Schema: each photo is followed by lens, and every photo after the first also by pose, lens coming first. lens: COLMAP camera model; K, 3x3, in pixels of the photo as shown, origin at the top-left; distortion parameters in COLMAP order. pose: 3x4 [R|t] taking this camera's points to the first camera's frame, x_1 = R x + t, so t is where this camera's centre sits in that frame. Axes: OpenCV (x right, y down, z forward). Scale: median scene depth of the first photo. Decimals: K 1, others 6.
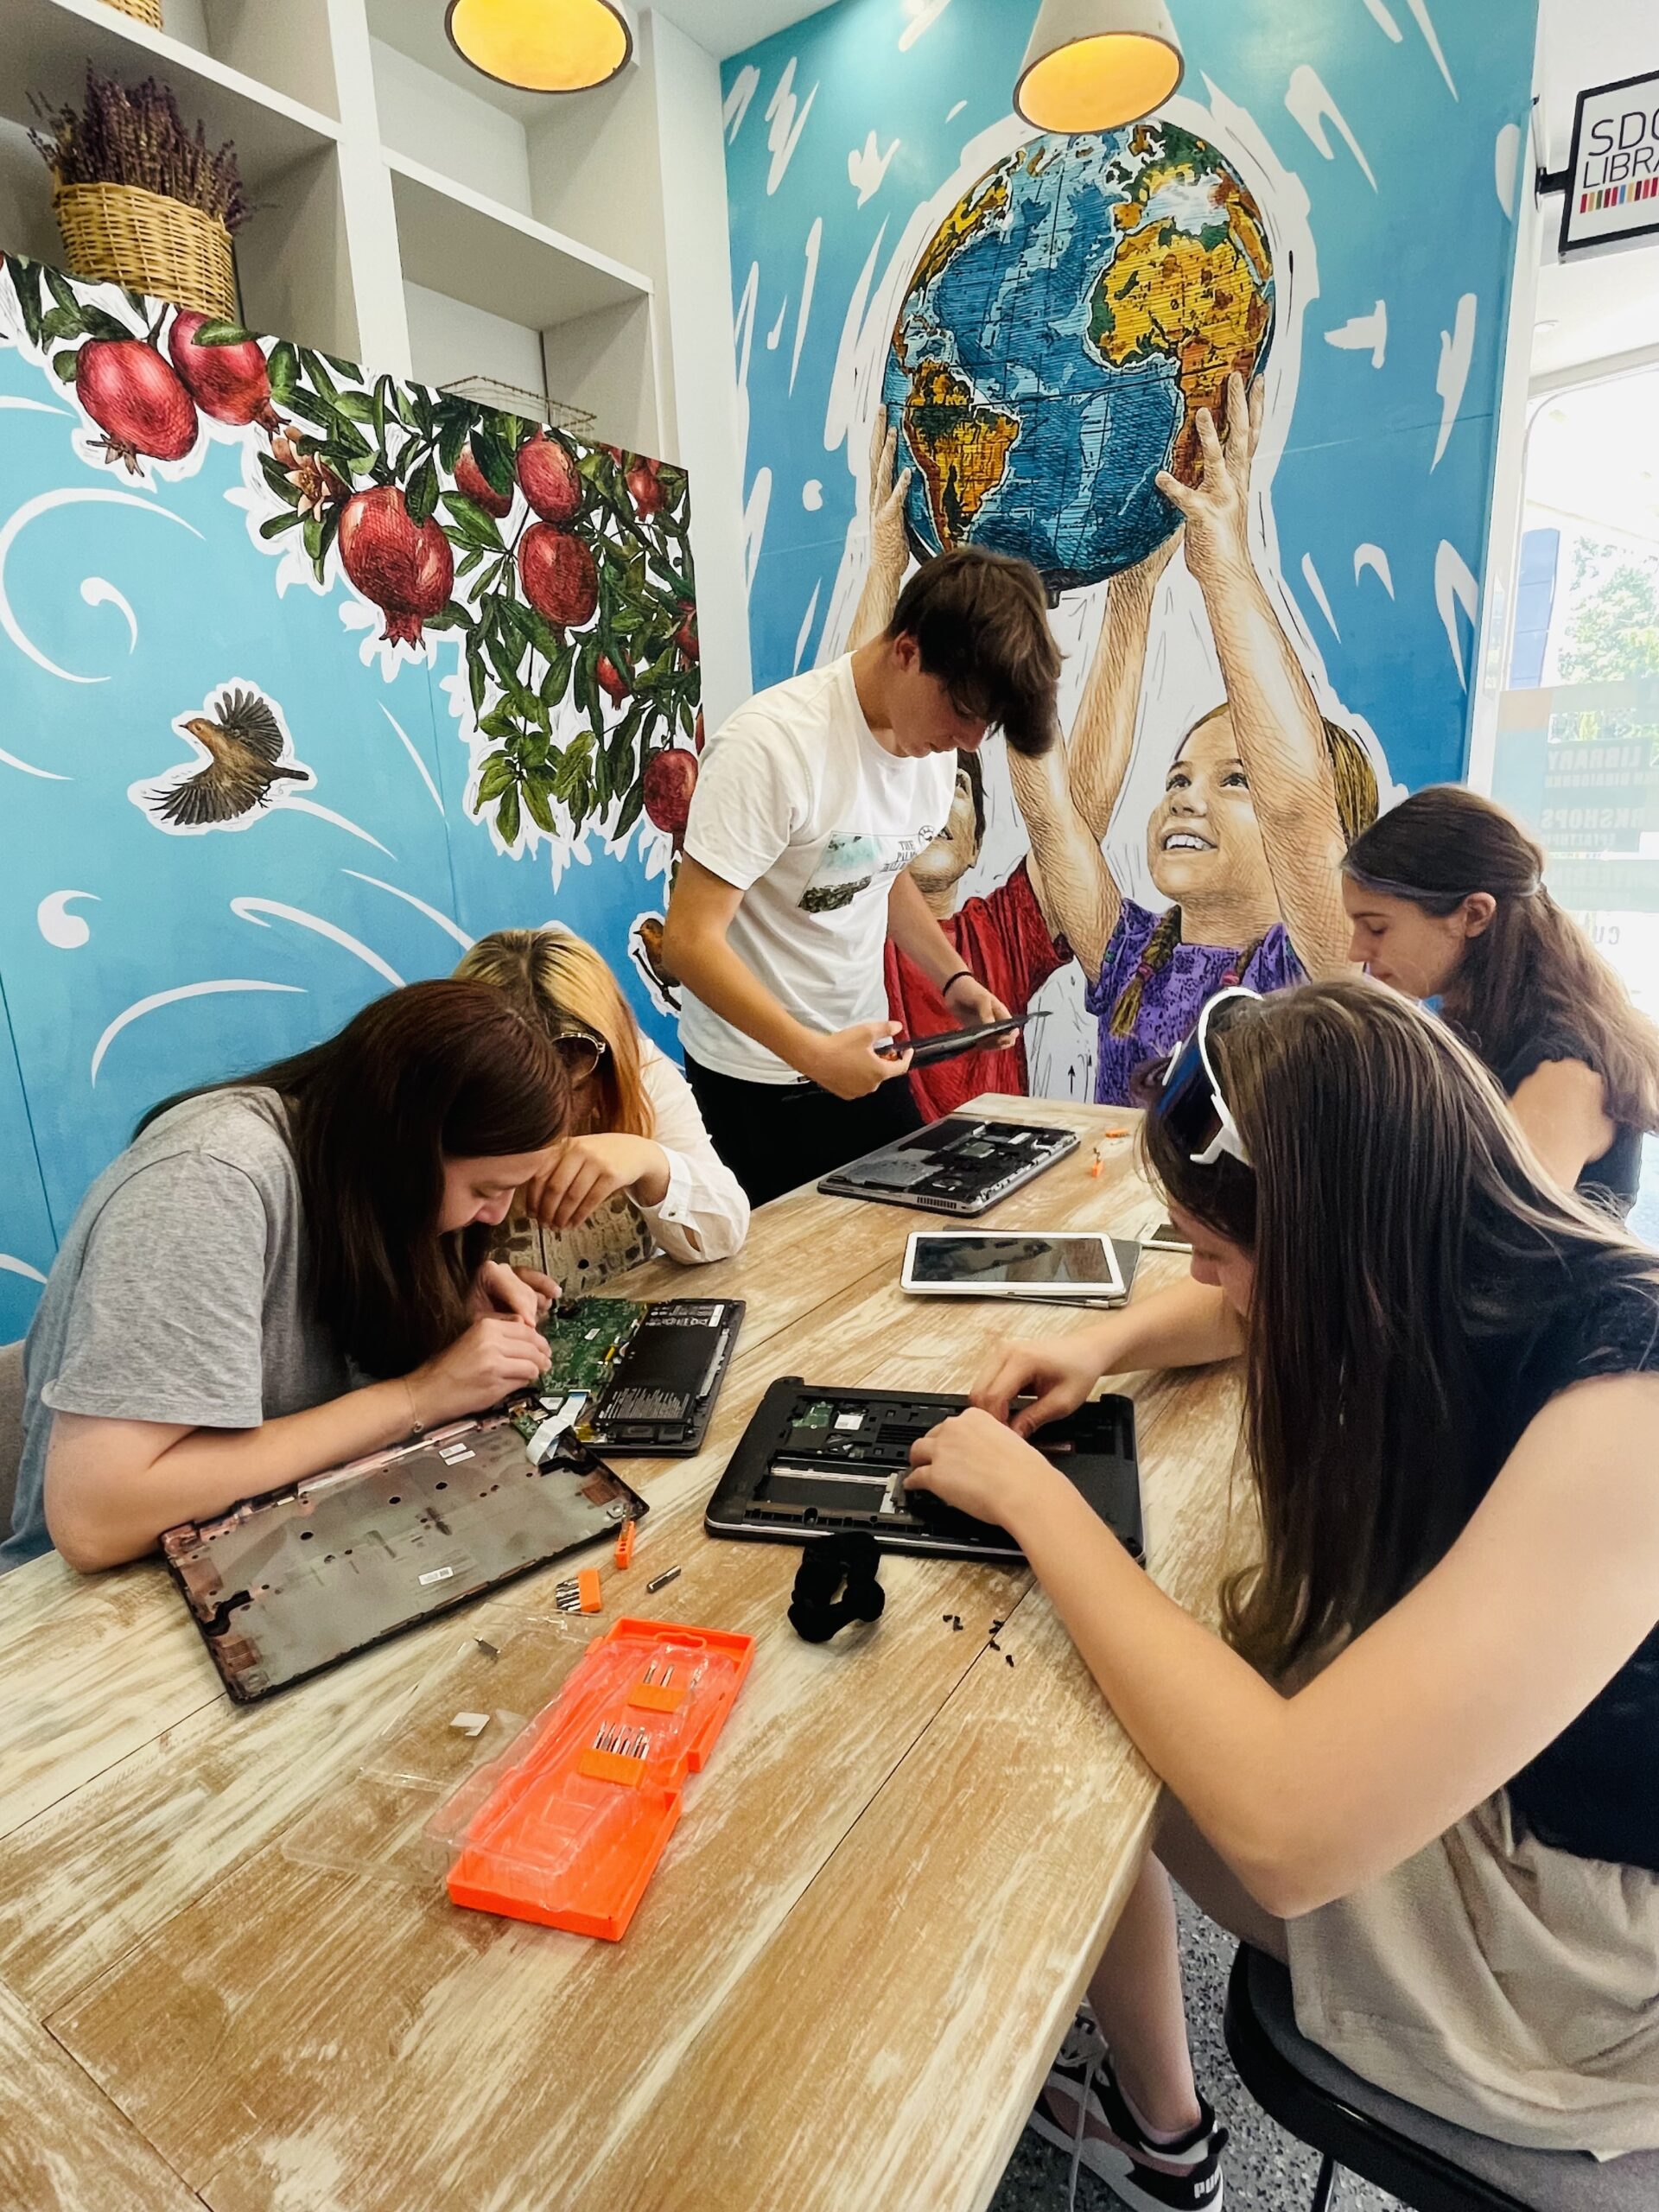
lens RADIAL K [[1175.4, 0, 828.3], [0, 1175.4, 1096.7], [0, 0, 1]] dist [-0.001466, 0.000776]
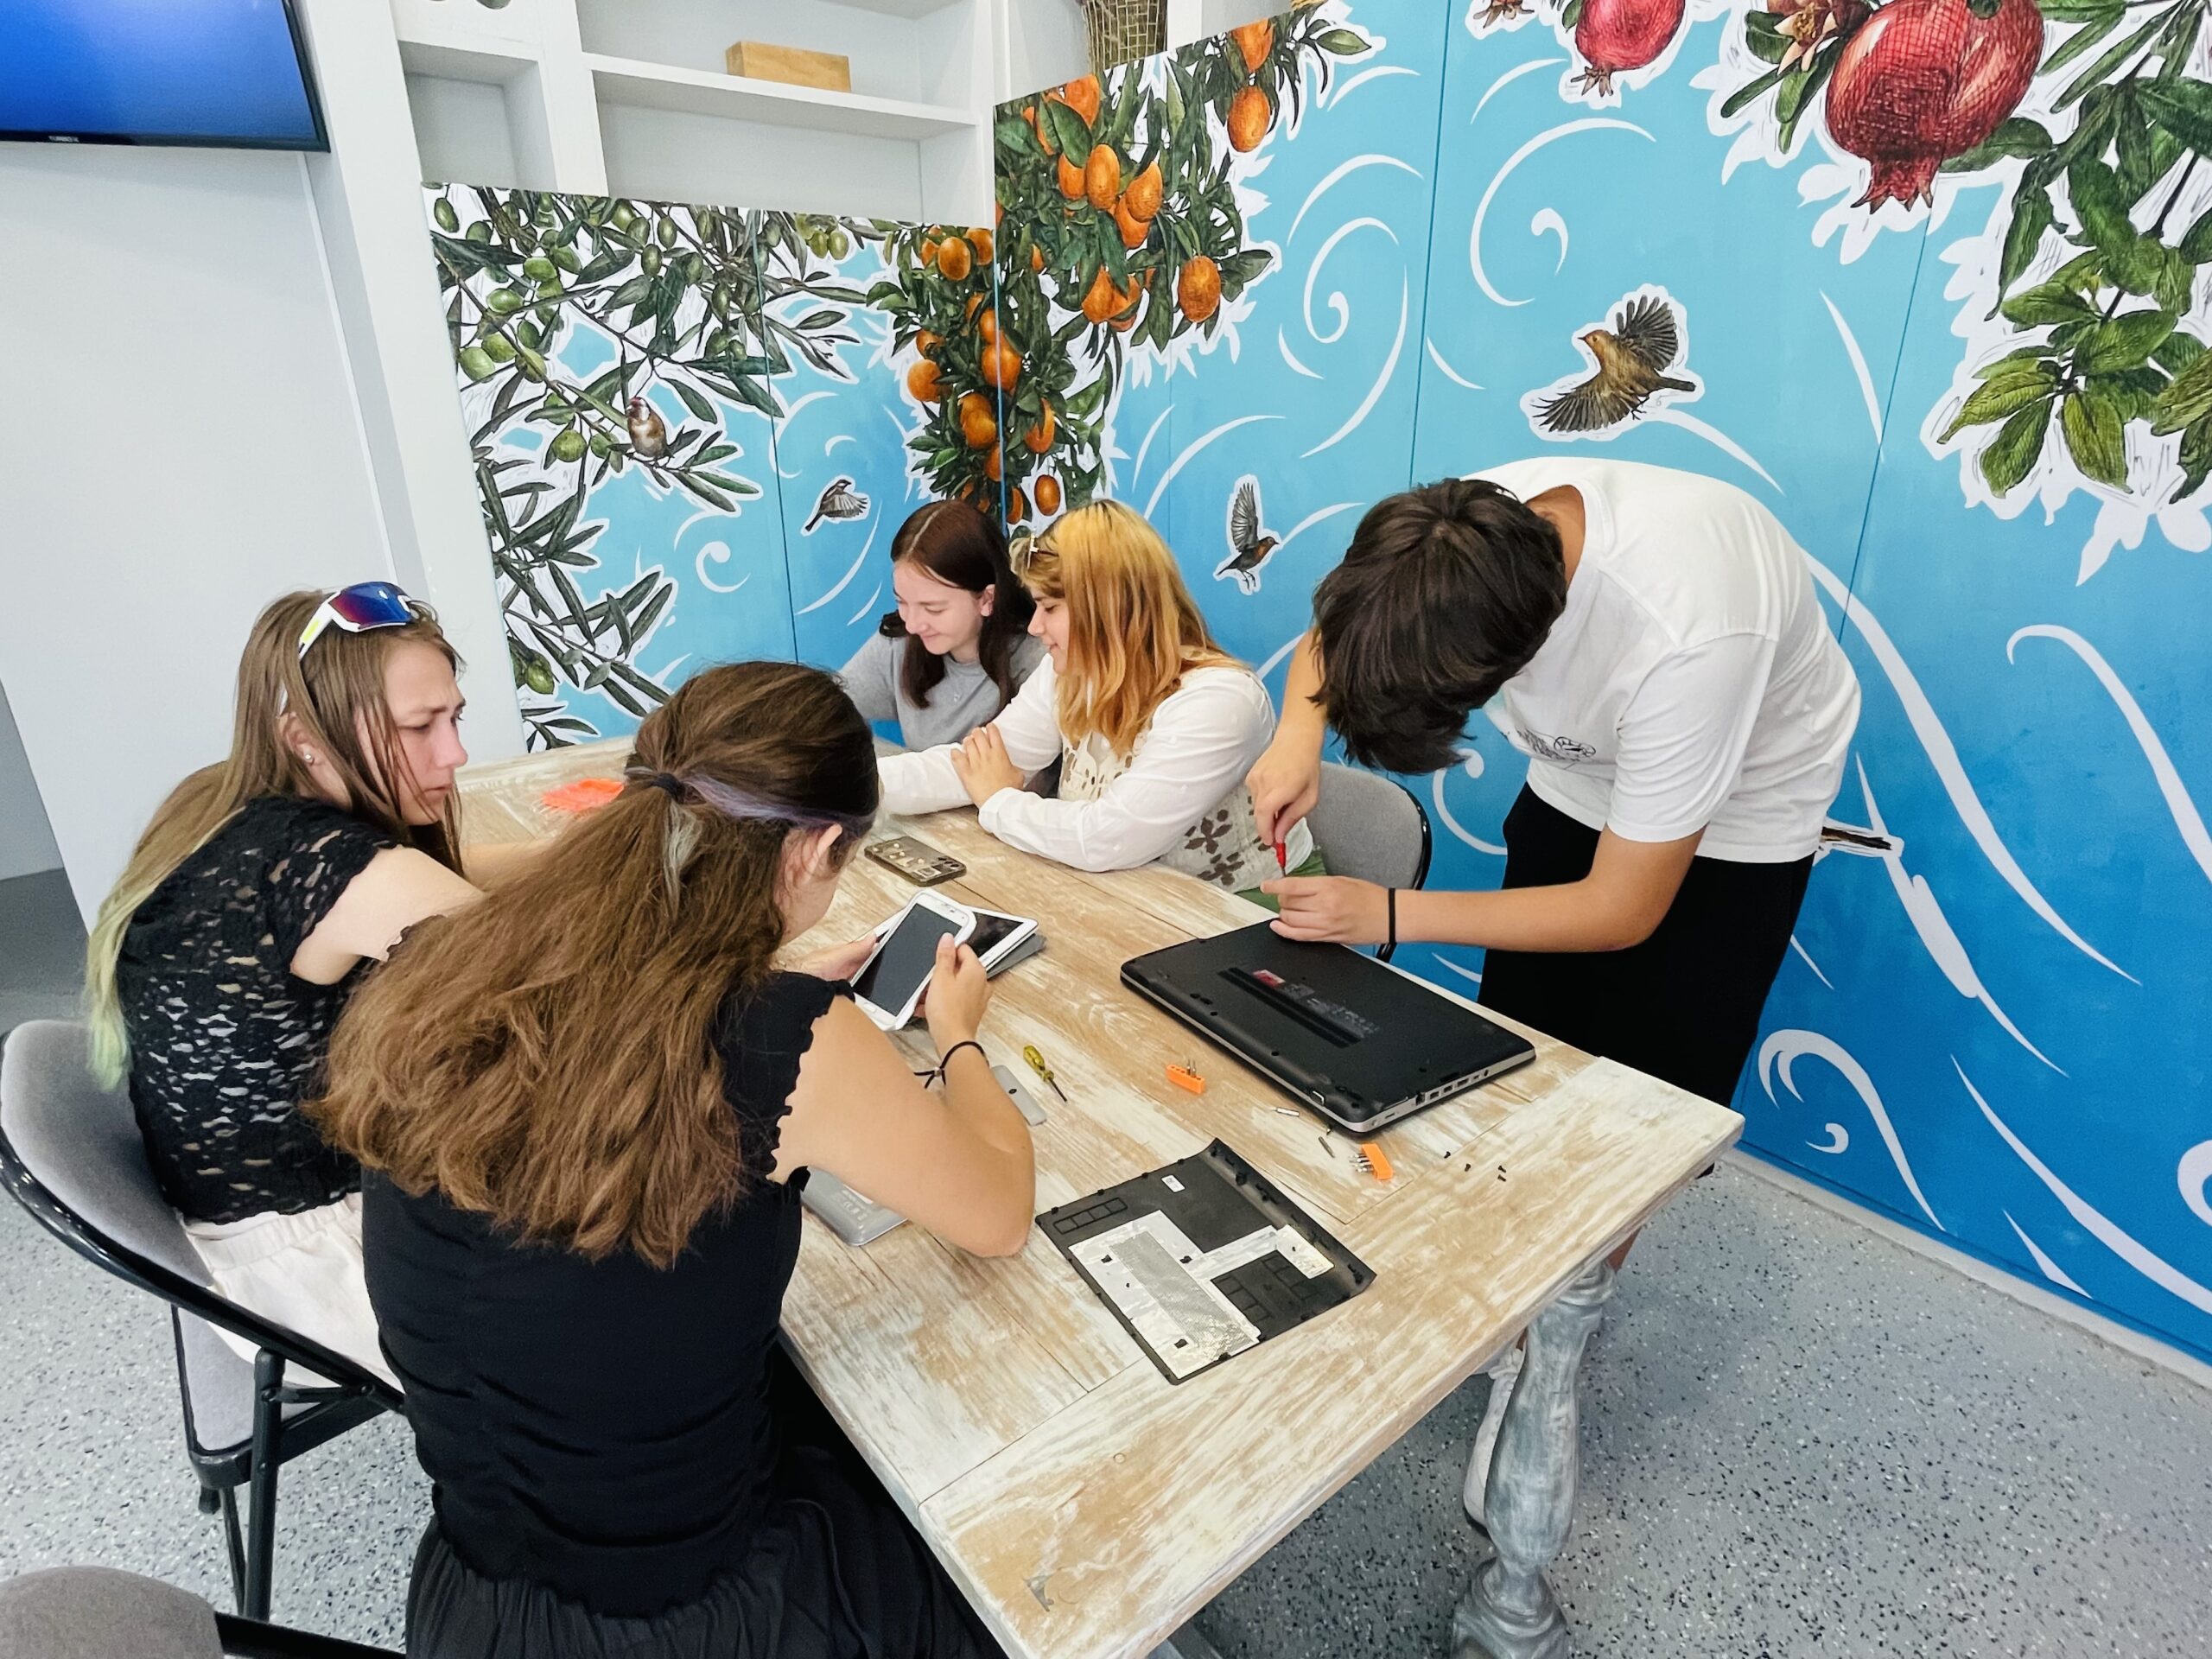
lens RADIAL K [[1175.4, 0, 1097.9], [0, 1175.4, 810.3], [0, 0, 1]] dist [-0.001466, 0.000776]
pose [[-0.295640, 0.370944, -0.880339, 0.562945], [-0.208657, 0.874208, 0.438433, -0.259861], [0.932233, 0.313308, -0.181051, 0.752461]]
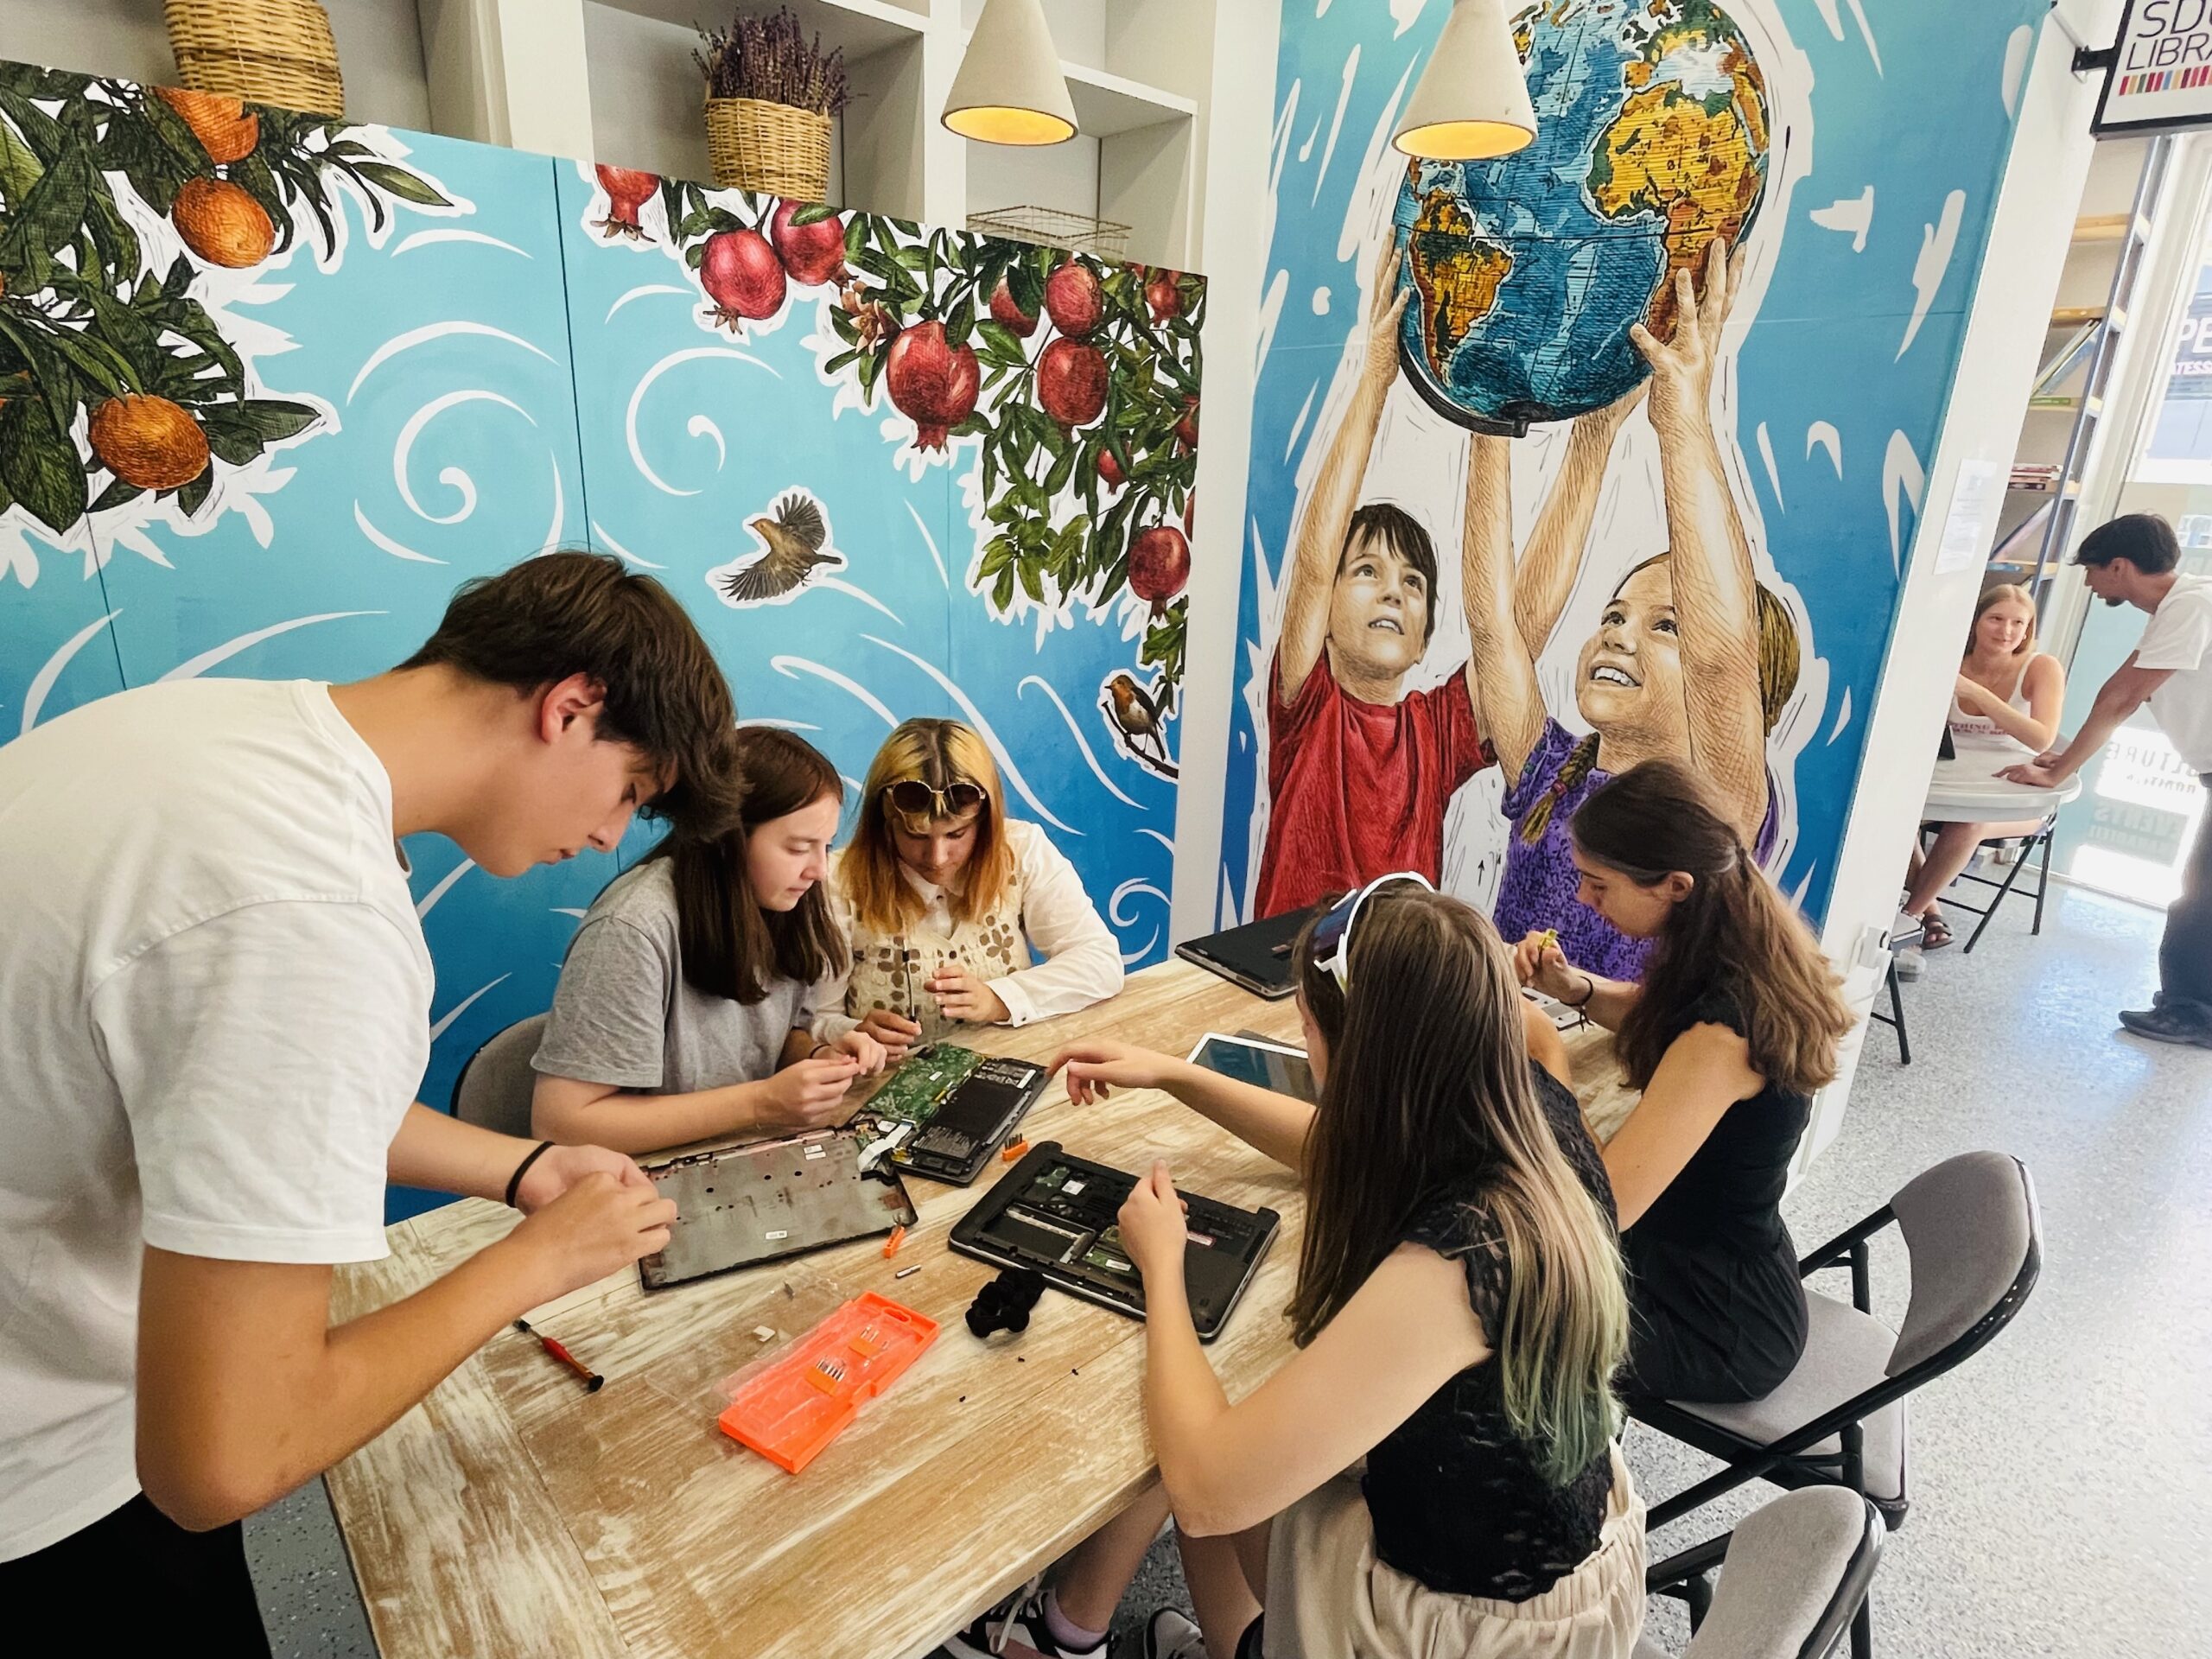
lens RADIAL K [[1175.4, 0, 1099.5], [0, 1175.4, 827.3], [0, 0, 1]] dist [-0.001466, 0.000776]
pose [[0.963013, 0.148811, -0.224637, 0.130874], [-0.133977, 0.987751, 0.079983, -0.116090], [0.233788, -0.046929, 0.971154, -0.147834]]
